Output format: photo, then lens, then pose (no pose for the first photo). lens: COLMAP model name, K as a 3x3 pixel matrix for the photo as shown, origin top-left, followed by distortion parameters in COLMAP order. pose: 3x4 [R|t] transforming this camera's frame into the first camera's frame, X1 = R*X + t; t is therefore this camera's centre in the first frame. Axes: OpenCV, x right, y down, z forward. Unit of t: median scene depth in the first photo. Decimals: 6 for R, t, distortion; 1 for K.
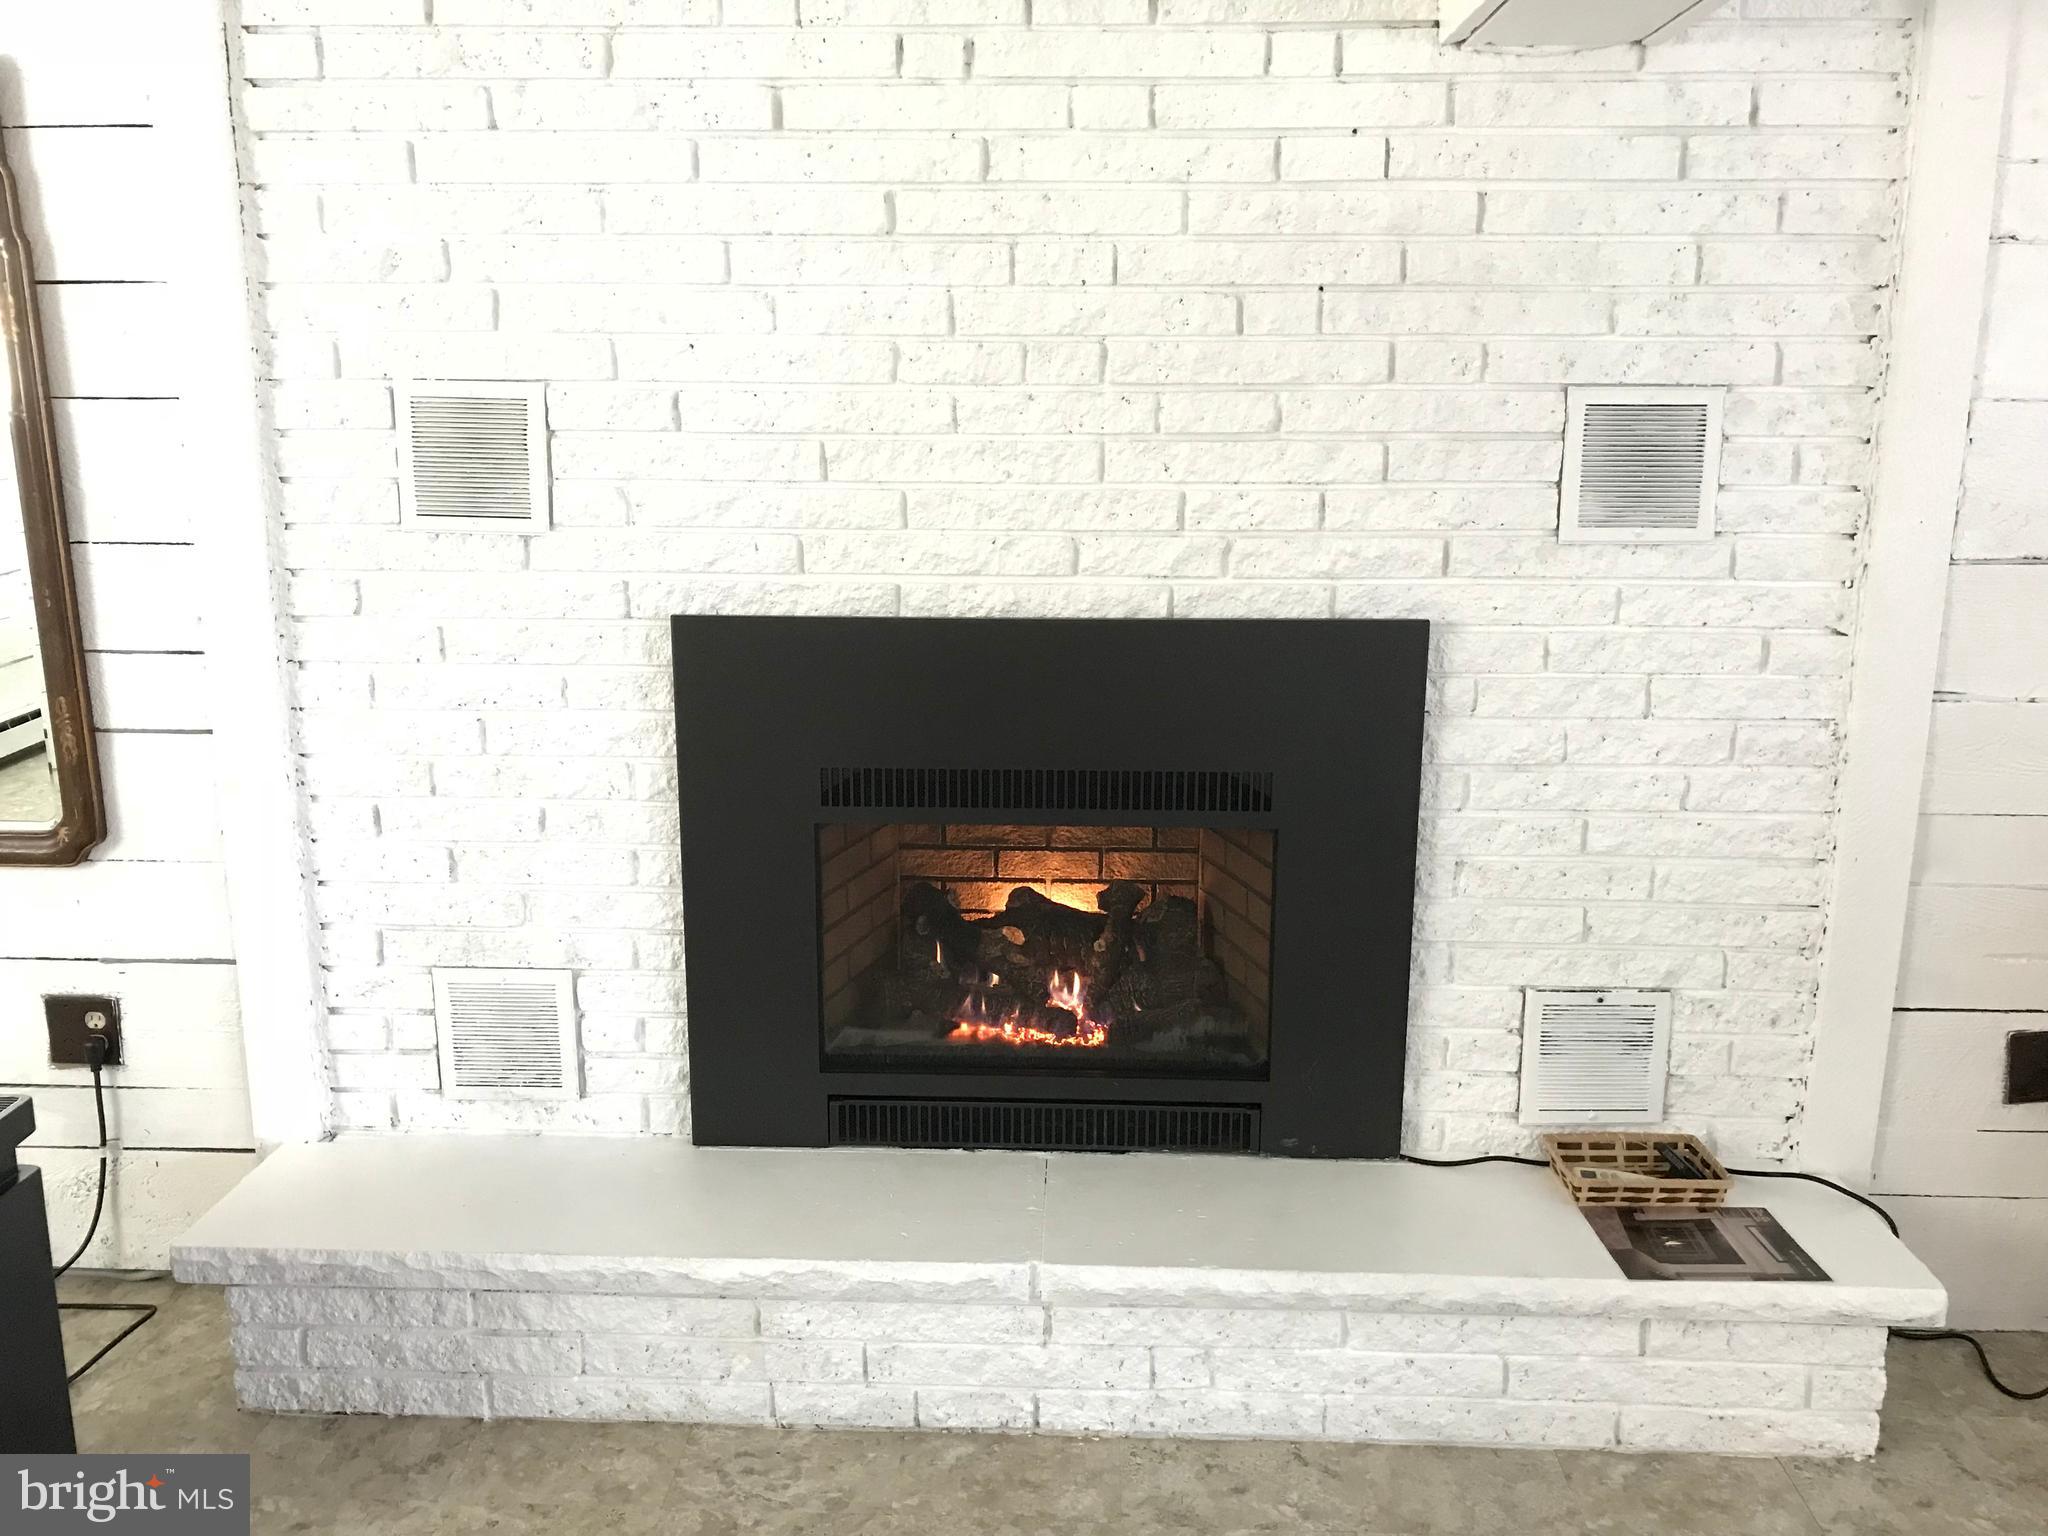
lens RADIAL K [[1692.9, 0, 1027.3], [0, 1692.9, 764.3], [0, 0, 1]] dist [0.019175, -0.010032]
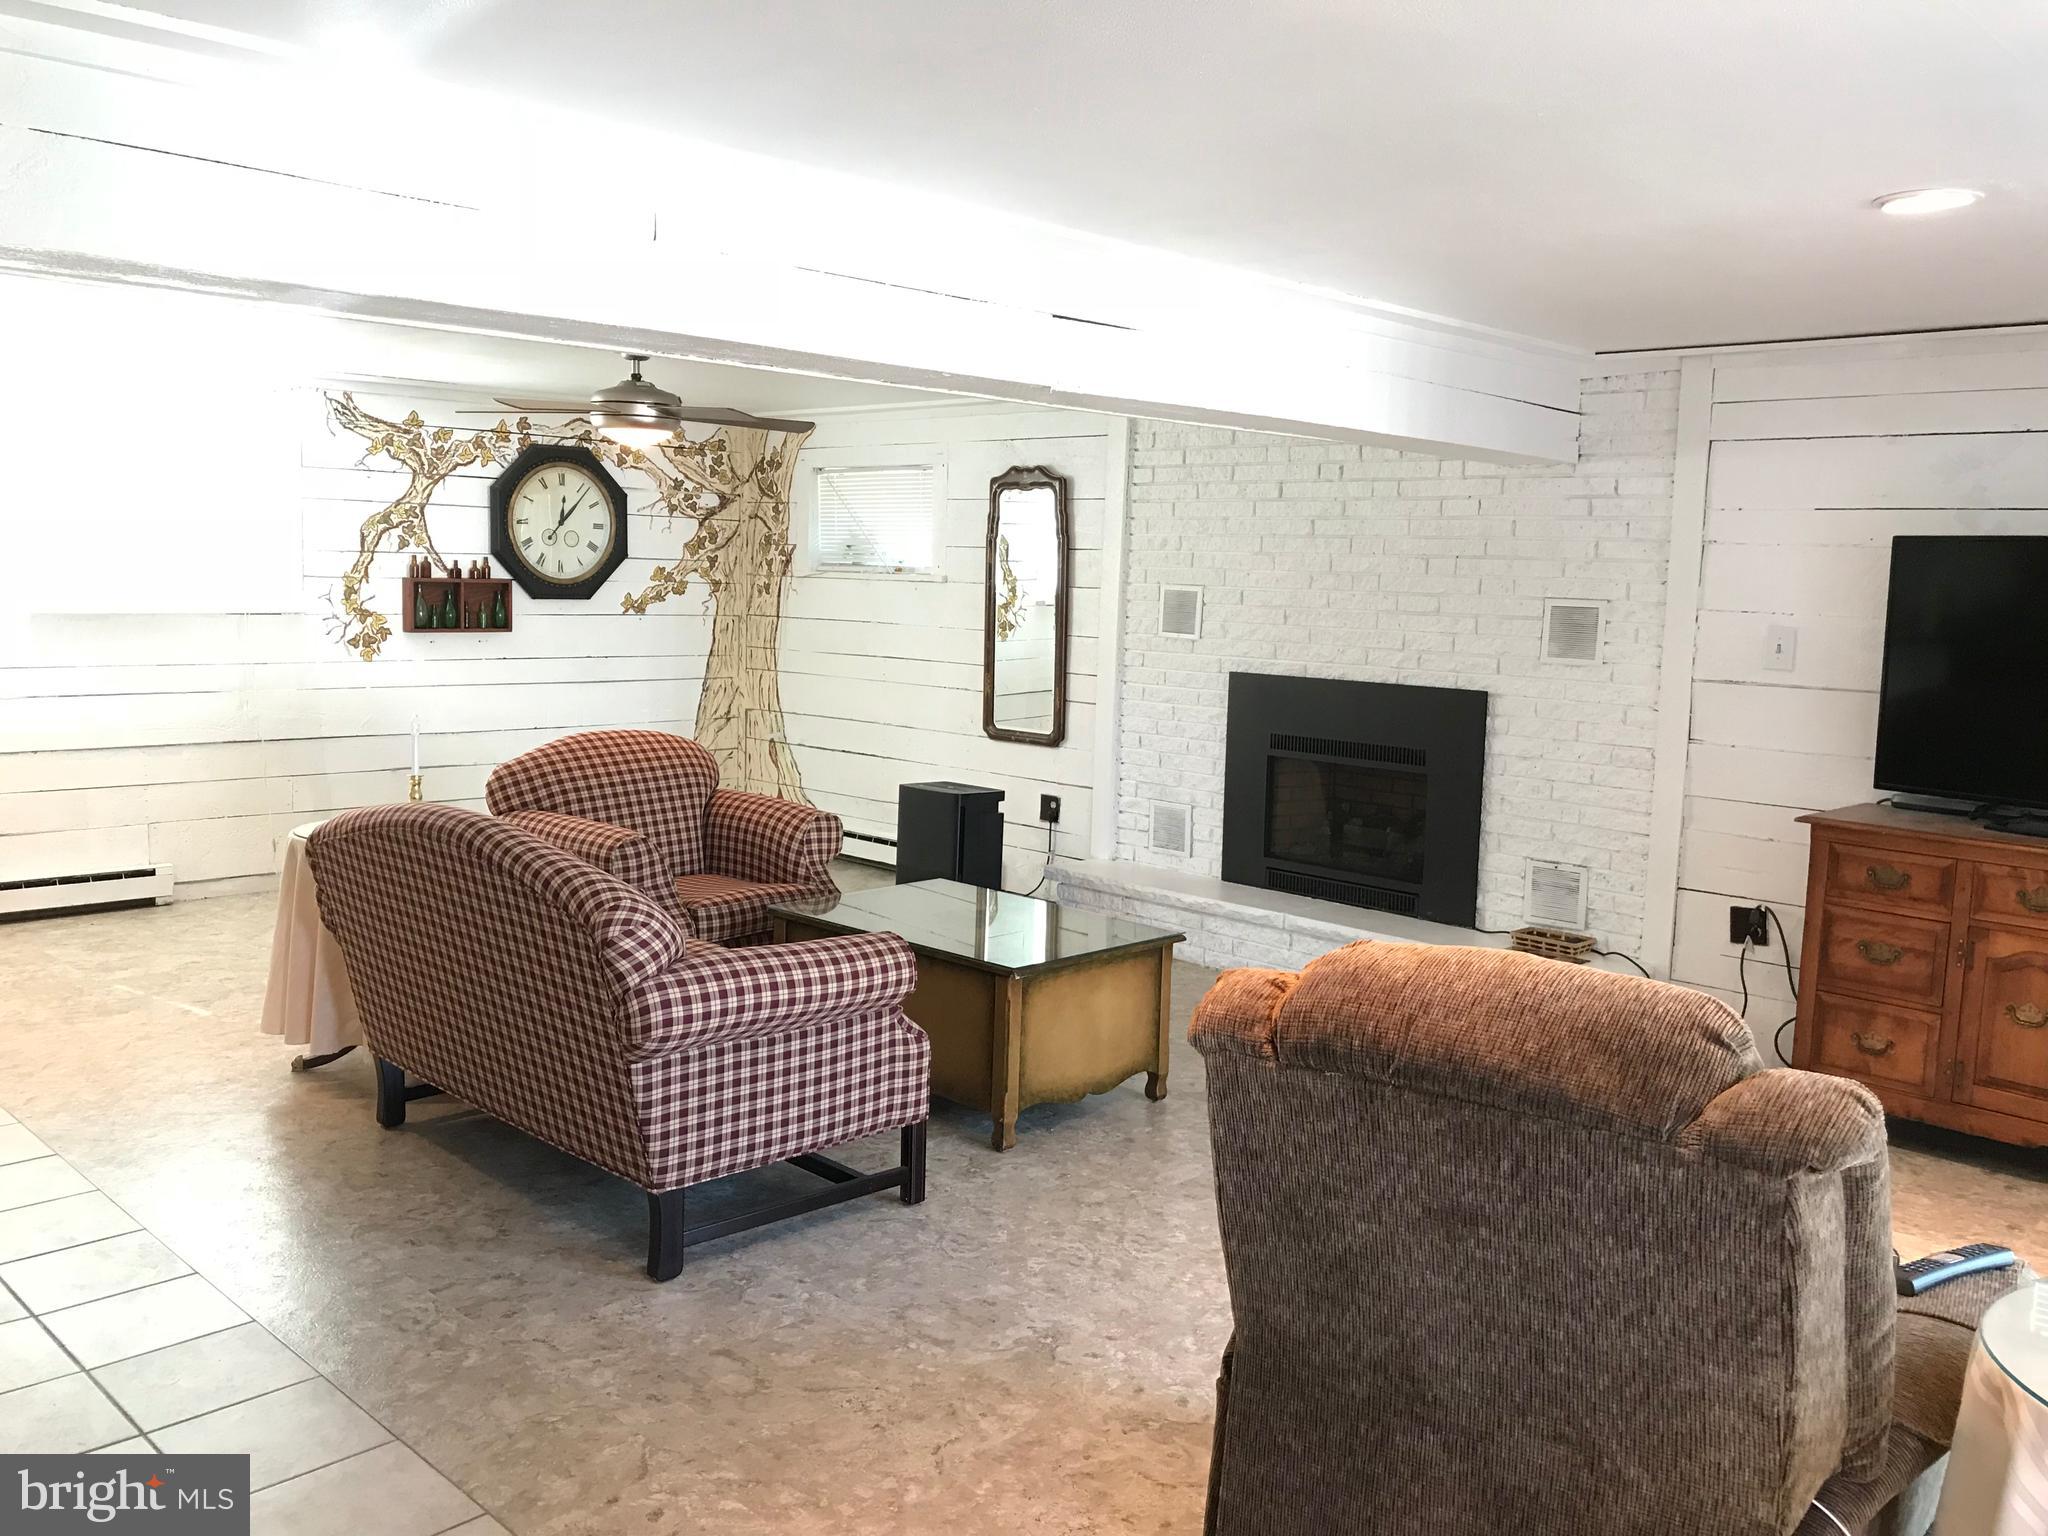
lens RADIAL K [[1692.9, 0, 1022.5], [0, 1692.9, 768.7], [0, 0, 1]] dist [0.019175, -0.010032]
pose [[0.743926, 0.098455, -0.660969, 1.359253], [-0.171651, 0.984054, -0.046615, 0.250555], [0.645840, 0.148135, 0.748964, -1.226369]]
